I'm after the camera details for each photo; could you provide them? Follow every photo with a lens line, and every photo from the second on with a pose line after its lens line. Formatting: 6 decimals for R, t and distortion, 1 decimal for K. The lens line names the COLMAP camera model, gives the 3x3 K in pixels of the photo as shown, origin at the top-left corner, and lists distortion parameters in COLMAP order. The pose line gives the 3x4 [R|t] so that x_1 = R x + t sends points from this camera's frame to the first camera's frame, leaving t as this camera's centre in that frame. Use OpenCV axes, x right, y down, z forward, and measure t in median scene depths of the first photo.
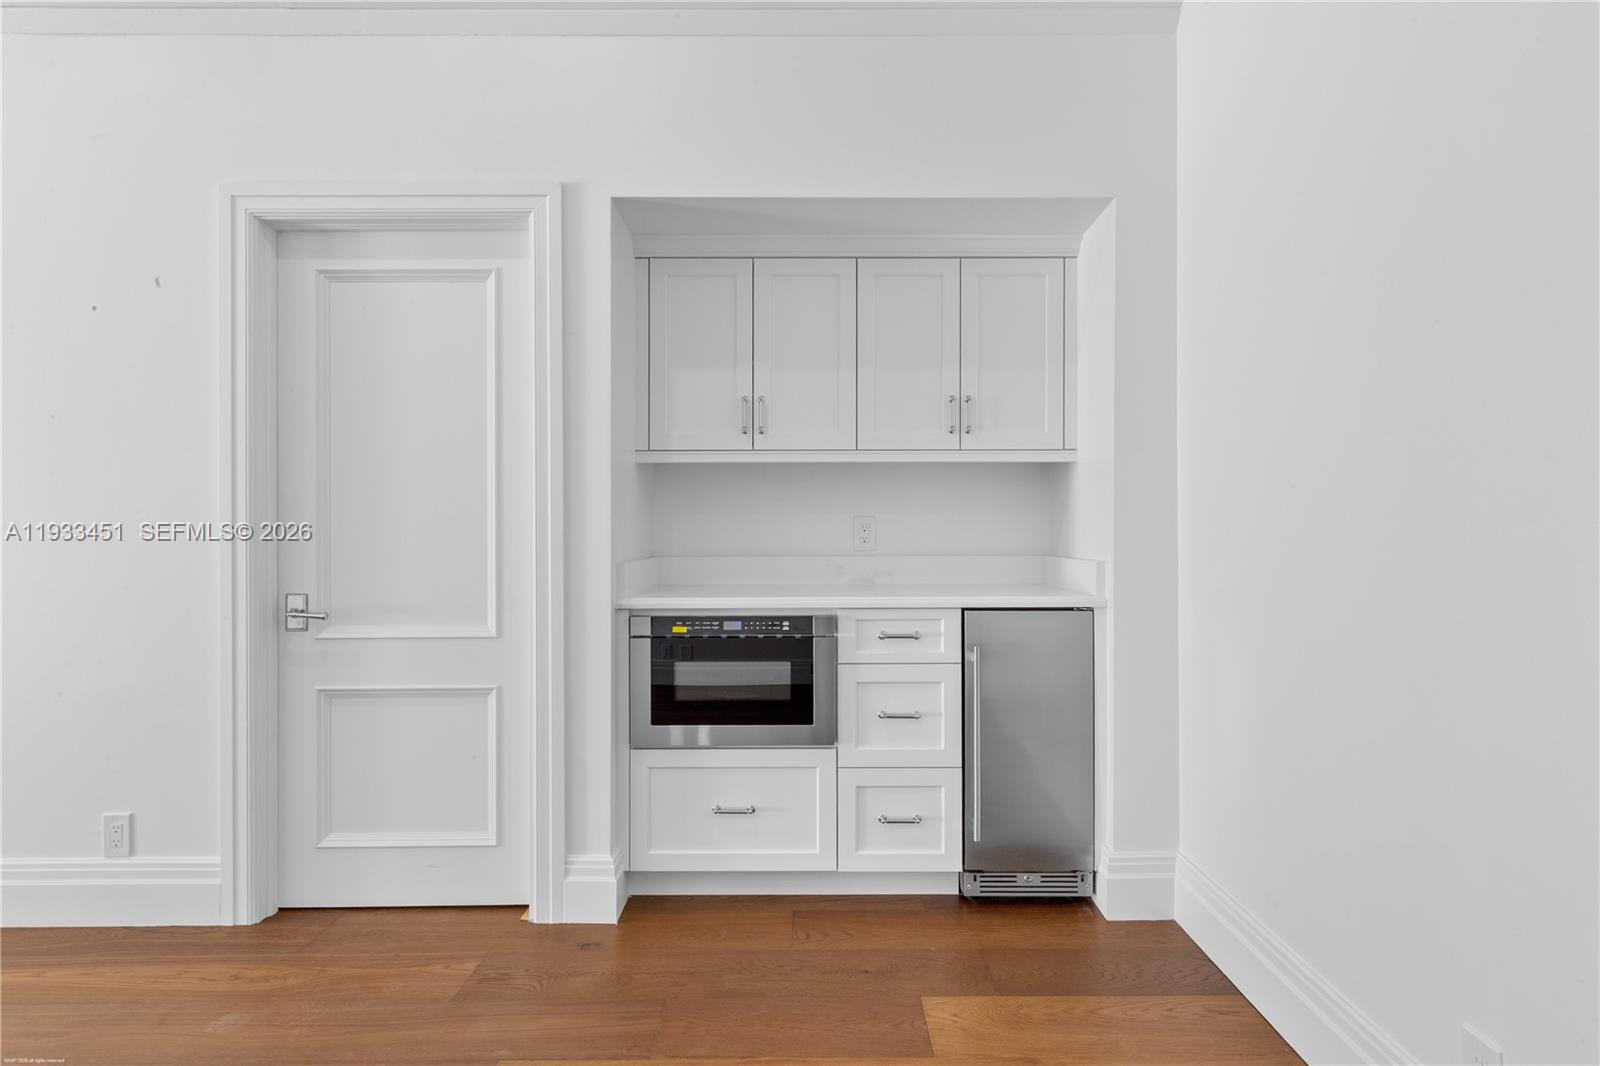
lens RADIAL K [[887.6, 0, 805.1], [0, 887.6, 523.1], [0, 0, 1]] dist [0.004811, -0.000469]
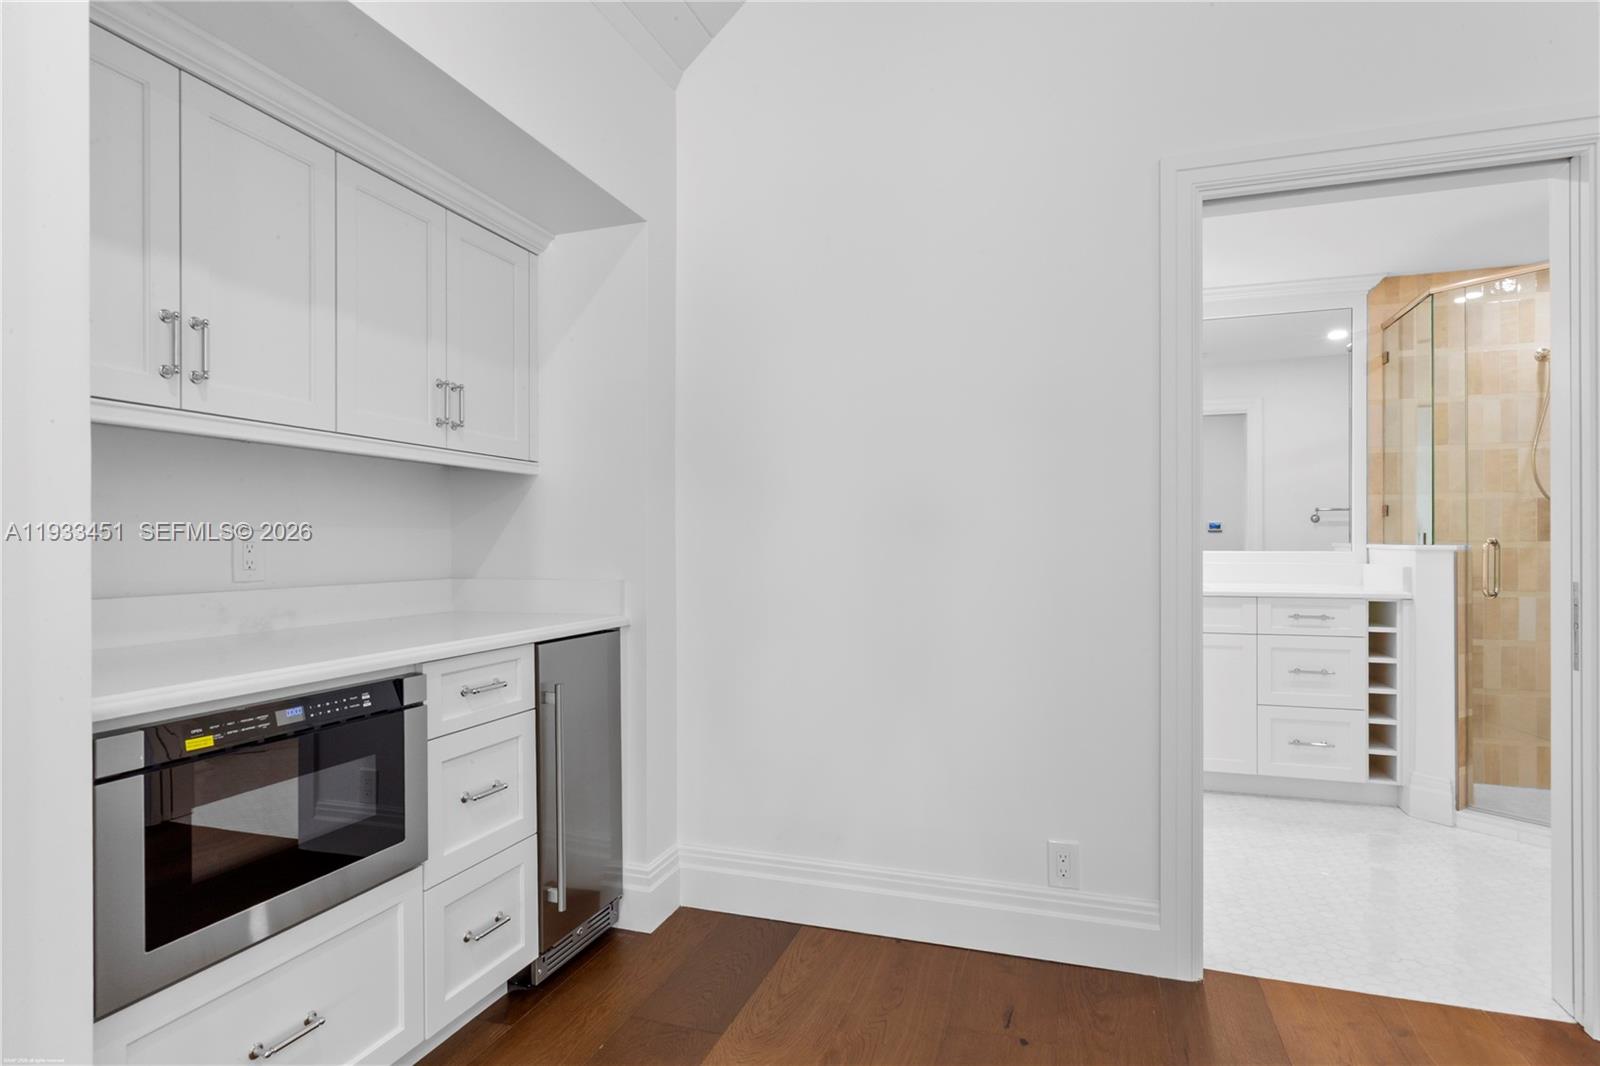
lens RADIAL K [[853.7, 0, 802.1], [0, 853.7, 544.2], [0, 0, 1]] dist [-0.003660, -0.000271]
pose [[0.310010, 0.001299, 0.950733, -0.550164], [-0.001462, 0.999999, -0.000890, 0.004142], [-0.950732, -0.001114, 0.310011, 0.555951]]
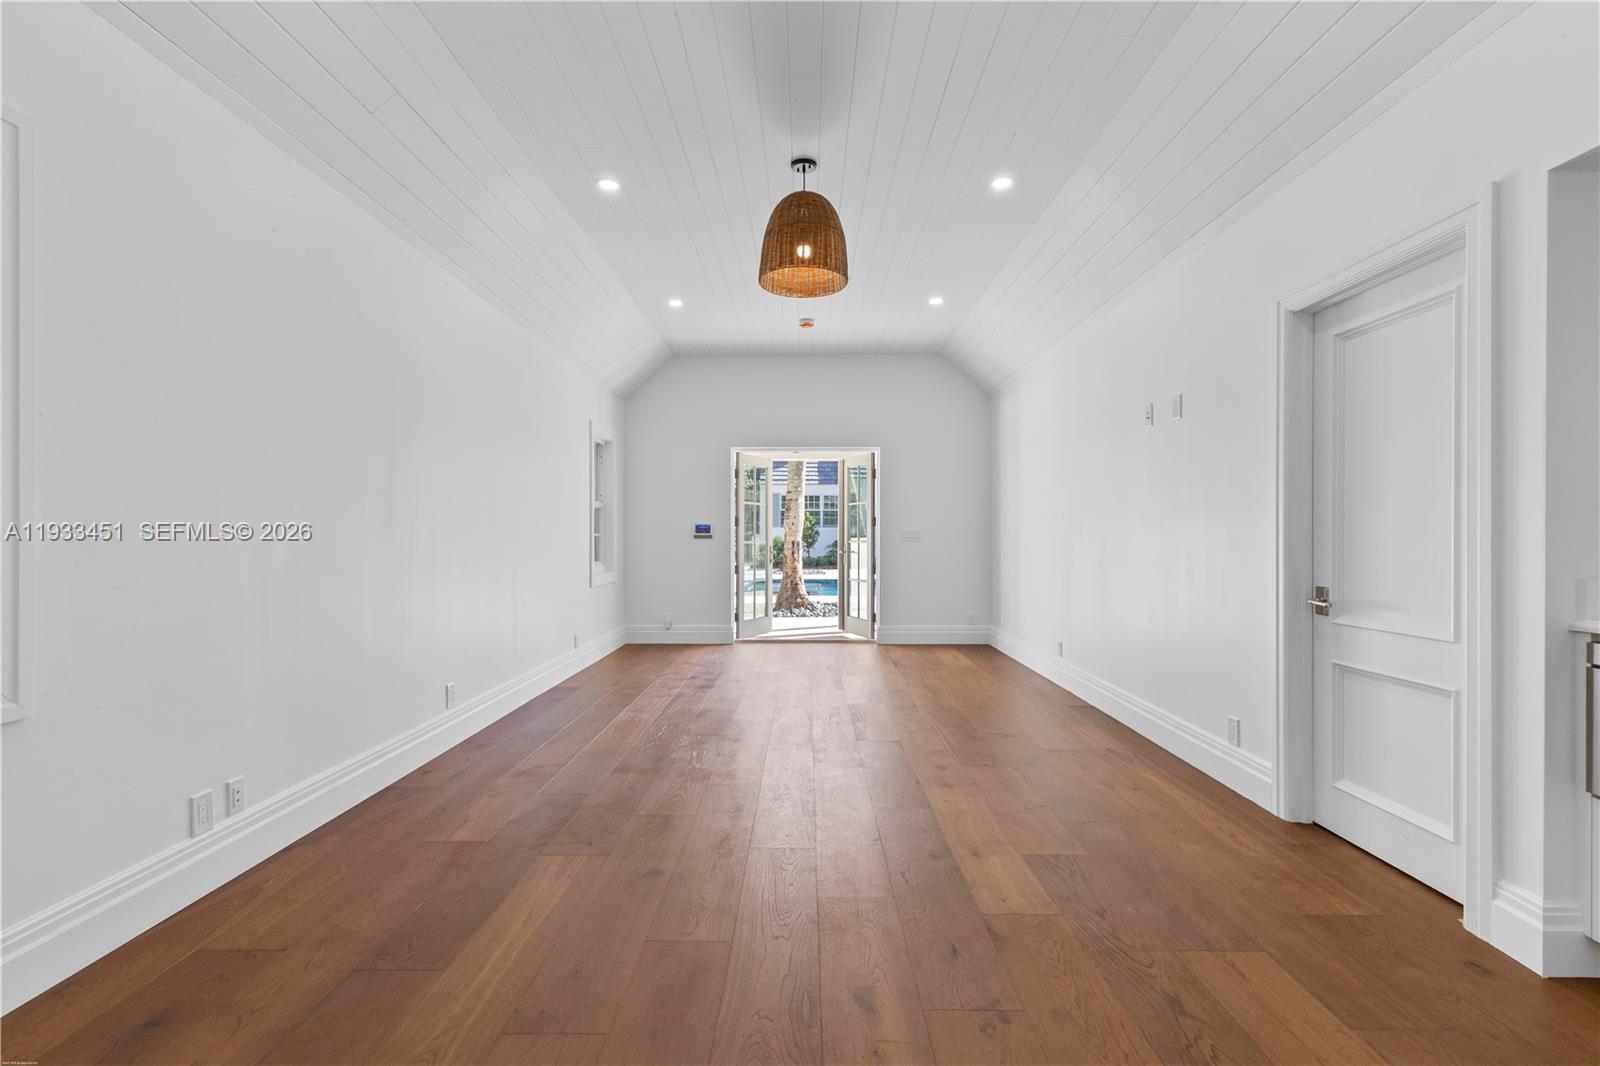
lens RADIAL K [[724.5, 0, 800.0], [0, 724.5, 533.0], [0, 0, 1]] dist [-0.000149, 0.000134]
pose [[-0.009491, -0.000830, -0.999955, 0.502432], [0.003451, 0.999994, -0.000863, -0.001837], [0.999949, -0.003459, -0.009488, 0.240765]]
